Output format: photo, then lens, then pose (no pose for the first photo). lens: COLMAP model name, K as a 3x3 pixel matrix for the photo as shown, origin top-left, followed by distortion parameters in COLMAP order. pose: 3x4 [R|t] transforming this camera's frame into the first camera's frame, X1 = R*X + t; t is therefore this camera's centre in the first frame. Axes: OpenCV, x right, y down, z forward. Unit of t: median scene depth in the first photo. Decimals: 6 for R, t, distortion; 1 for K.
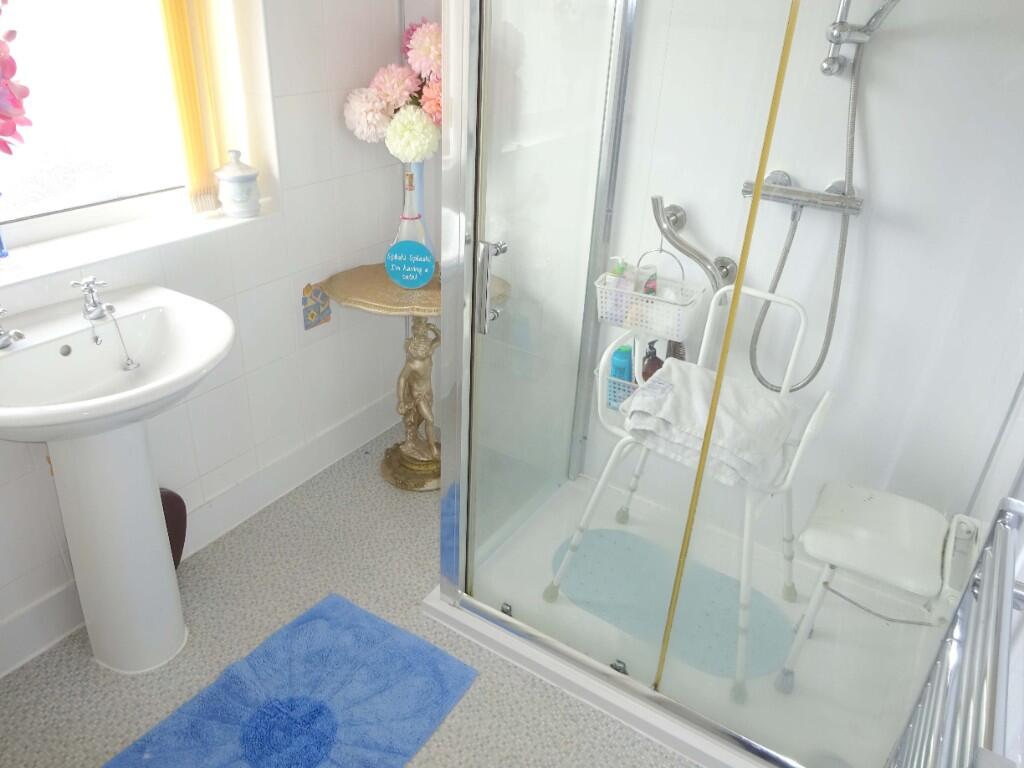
lens RADIAL K [[750.9, 0, 513.2], [0, 750.9, 384.7], [0, 0, 1]] dist [-0.003592, -0.002255]
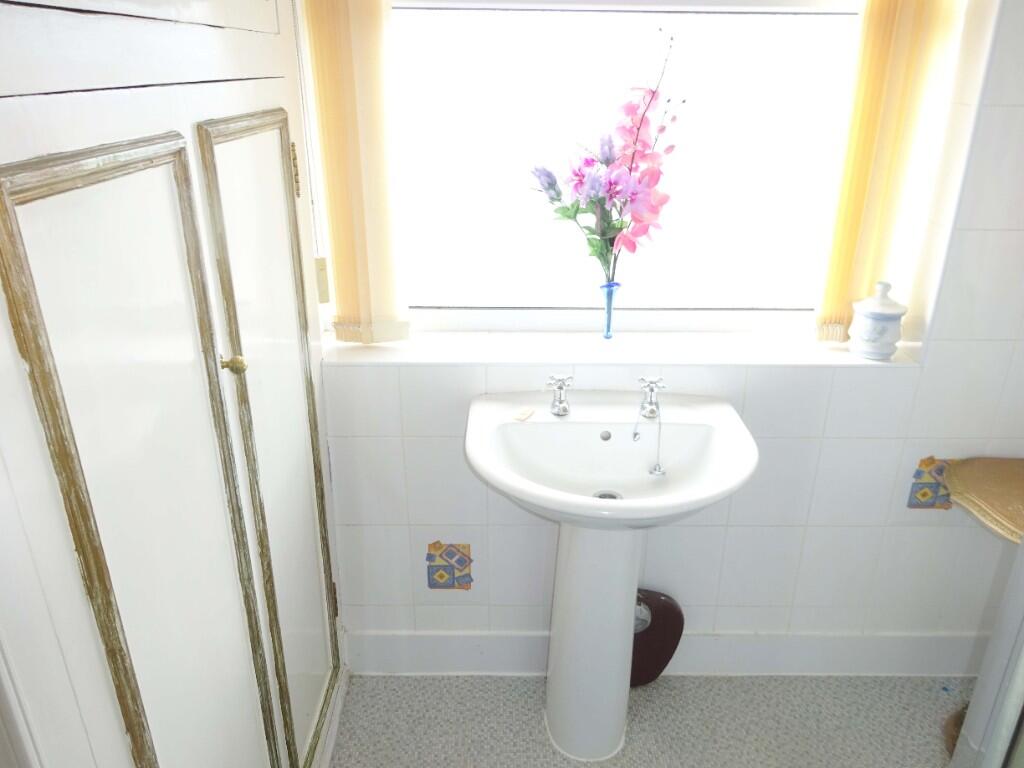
lens RADIAL K [[750.9, 0, 513.2], [0, 750.9, 384.7], [0, 0, 1]] dist [-0.003592, -0.002255]
pose [[0.524126, 0.285103, -0.802501, 0.121926], [-0.378995, 0.921934, 0.080006, -0.114065], [0.762663, 0.262211, 0.591262, 0.205919]]
